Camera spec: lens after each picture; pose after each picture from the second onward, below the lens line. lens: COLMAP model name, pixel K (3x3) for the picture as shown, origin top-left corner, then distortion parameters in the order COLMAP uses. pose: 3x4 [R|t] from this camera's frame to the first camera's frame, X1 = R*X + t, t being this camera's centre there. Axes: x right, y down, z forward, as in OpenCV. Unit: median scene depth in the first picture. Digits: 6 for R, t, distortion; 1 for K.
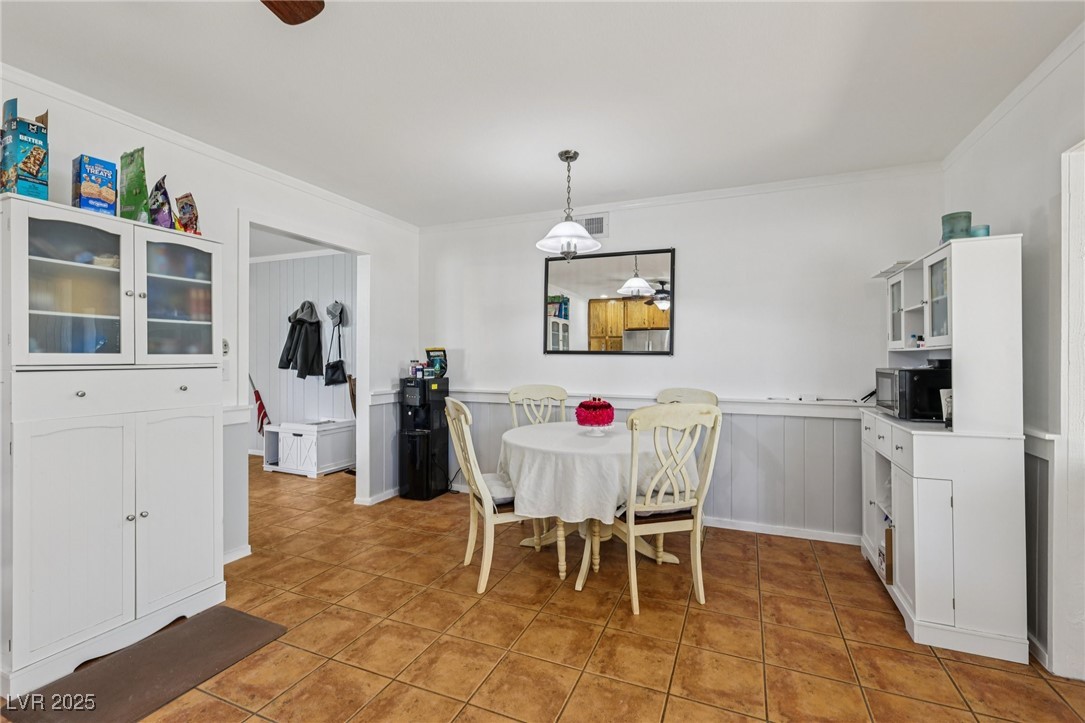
lens RADIAL K [[474.8, 0, 544.0], [0, 474.8, 359.1], [0, 0, 1]] dist [0.002797, 0.000158]
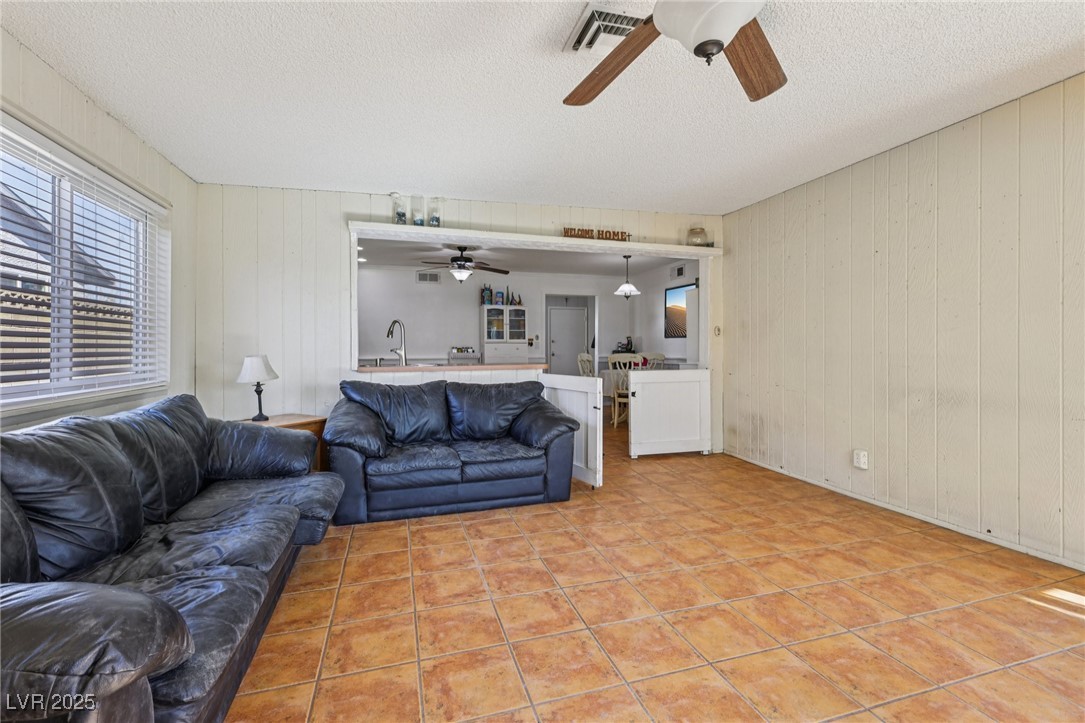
lens RADIAL K [[474.8, 0, 544.0], [0, 474.8, 359.1], [0, 0, 1]] dist [0.002797, 0.000158]
pose [[0.646469, 0.012516, -0.762838, 1.912282], [0.001325, 0.999846, 0.017528, 0.069352], [0.762939, -0.012342, 0.646353, -1.067136]]
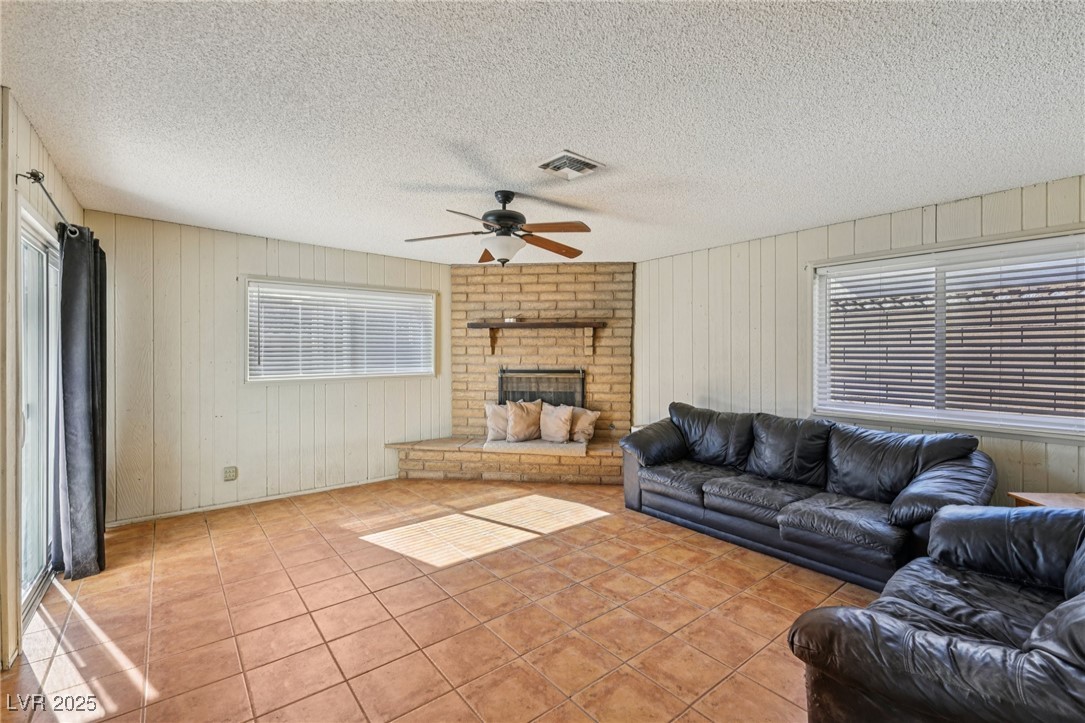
lens RADIAL K [[474.8, 0, 543.8], [0, 474.8, 351.3], [0, 0, 1]] dist [0.000759, -0.000268]
pose [[-0.876384, -0.001324, 0.481610, 0.920967], [-0.000211, 0.999997, 0.002365, -0.035670], [-0.481612, 0.001971, -0.876382, 0.486171]]
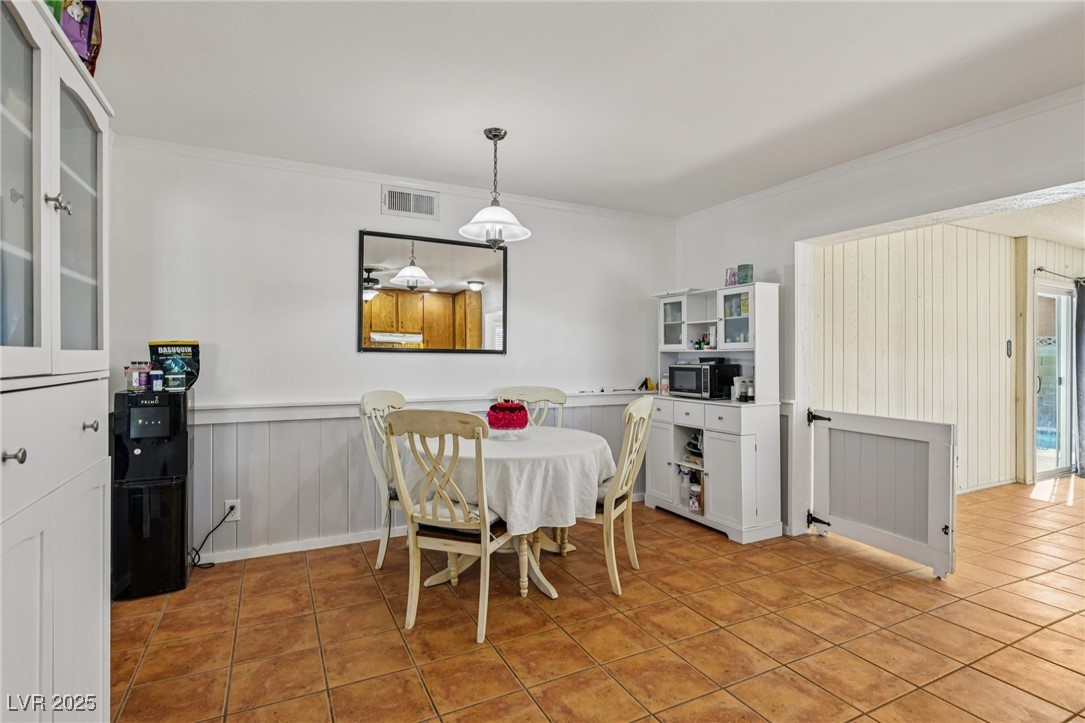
lens RADIAL K [[534.4, 0, 543.2], [0, 534.4, 356.5], [0, 0, 1]] dist [0.001619, -0.000760]
pose [[0.646416, -0.000661, 0.762985, -0.769235], [0.002184, 0.999997, -0.000983, -0.002746], [-0.762982, 0.002302, 0.646416, 0.314736]]
